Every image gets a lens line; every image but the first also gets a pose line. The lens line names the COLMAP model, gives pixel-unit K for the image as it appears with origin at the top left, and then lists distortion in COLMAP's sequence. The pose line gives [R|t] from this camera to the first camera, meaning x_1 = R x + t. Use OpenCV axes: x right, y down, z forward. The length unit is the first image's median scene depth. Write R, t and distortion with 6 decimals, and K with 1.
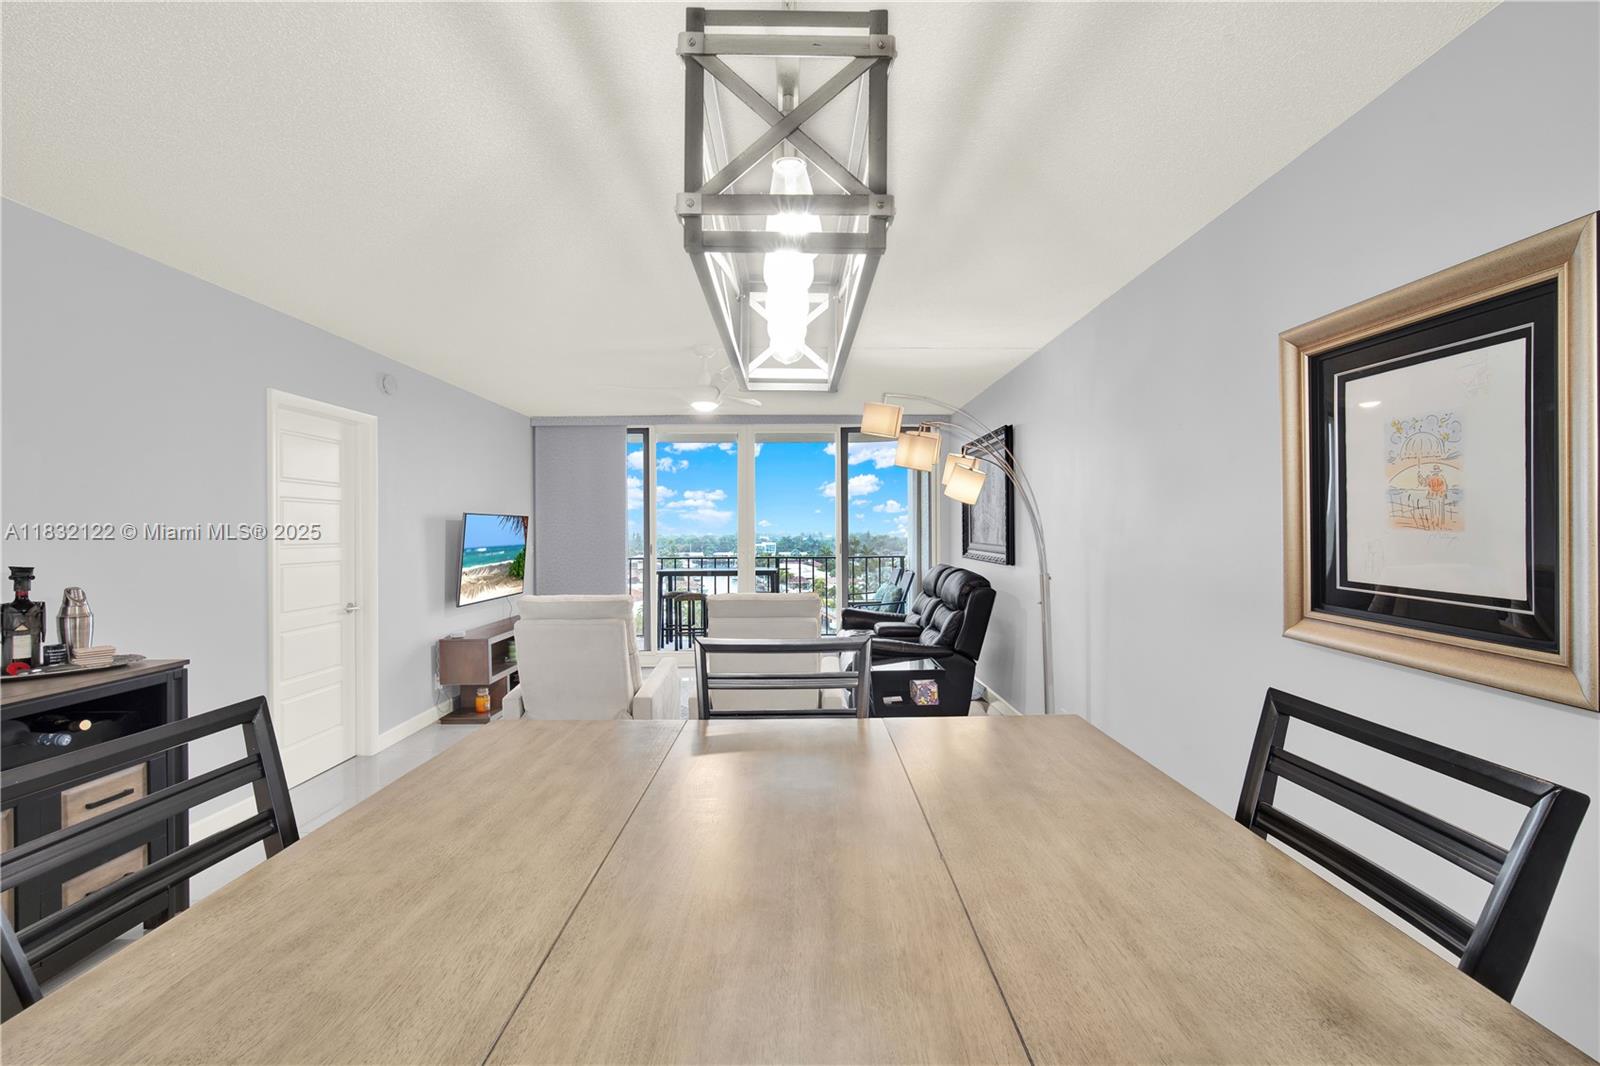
lens RADIAL K [[712.6, 0, 800.0], [0, 712.6, 533.0], [0, 0, 1]] dist [0.000699, 0.000276]
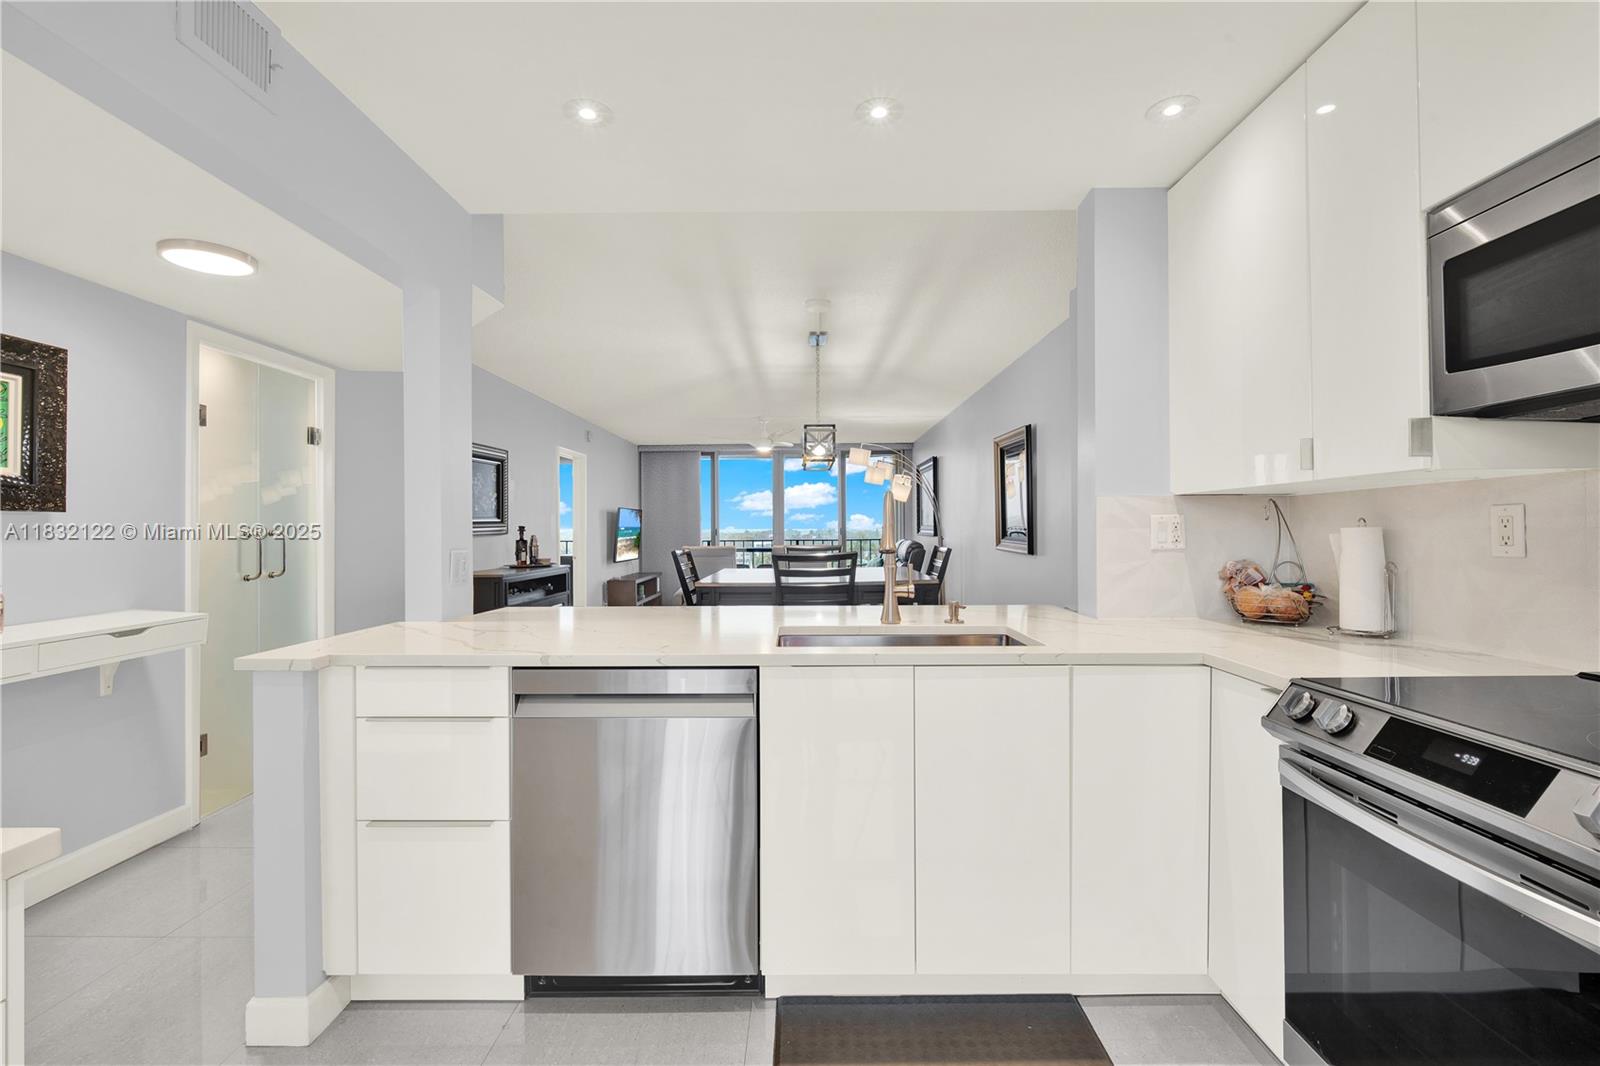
lens RADIAL K [[712.6, 0, 800.0], [0, 712.6, 533.0], [0, 0, 1]] dist [0.000699, 0.000276]
pose [[0.999912, 0.000723, -0.013224, -0.014124], [-0.000665, 0.999990, 0.004367, 0.026724], [0.013227, -0.004357, 0.999903, -0.692528]]
